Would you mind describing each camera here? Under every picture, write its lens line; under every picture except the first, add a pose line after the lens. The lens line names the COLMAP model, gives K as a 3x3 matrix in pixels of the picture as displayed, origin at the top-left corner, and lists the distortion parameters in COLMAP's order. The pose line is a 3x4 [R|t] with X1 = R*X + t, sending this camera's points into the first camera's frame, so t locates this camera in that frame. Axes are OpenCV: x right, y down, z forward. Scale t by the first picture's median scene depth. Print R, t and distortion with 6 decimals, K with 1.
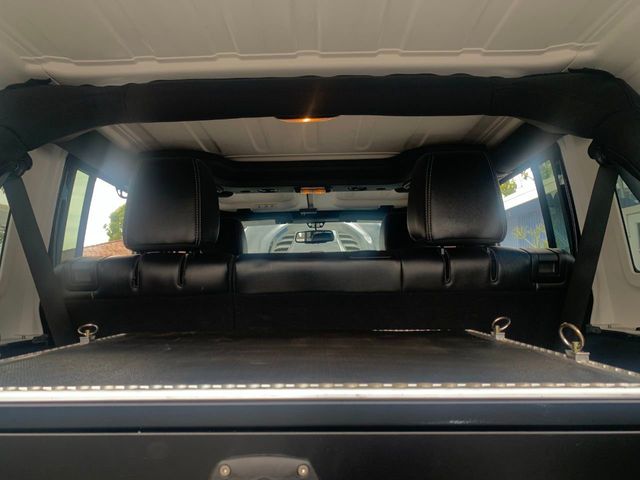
lens RADIAL K [[484.7, 0, 320.0], [0, 484.7, 240.0], [0, 0, 1]] dist [-0.003587, -0.003579]
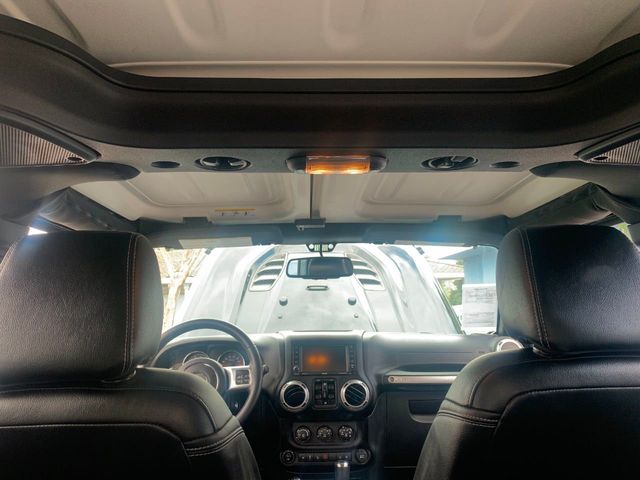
lens RADIAL K [[464.8, 0, 320.0], [0, 464.8, 240.0], [0, 0, 1]] dist [0.001747, -0.001497]
pose [[0.999495, 0.013729, 0.028641, -0.029474], [-0.012597, 0.999146, -0.039363, -0.019225], [-0.029156, 0.038982, 0.998814, 0.472151]]
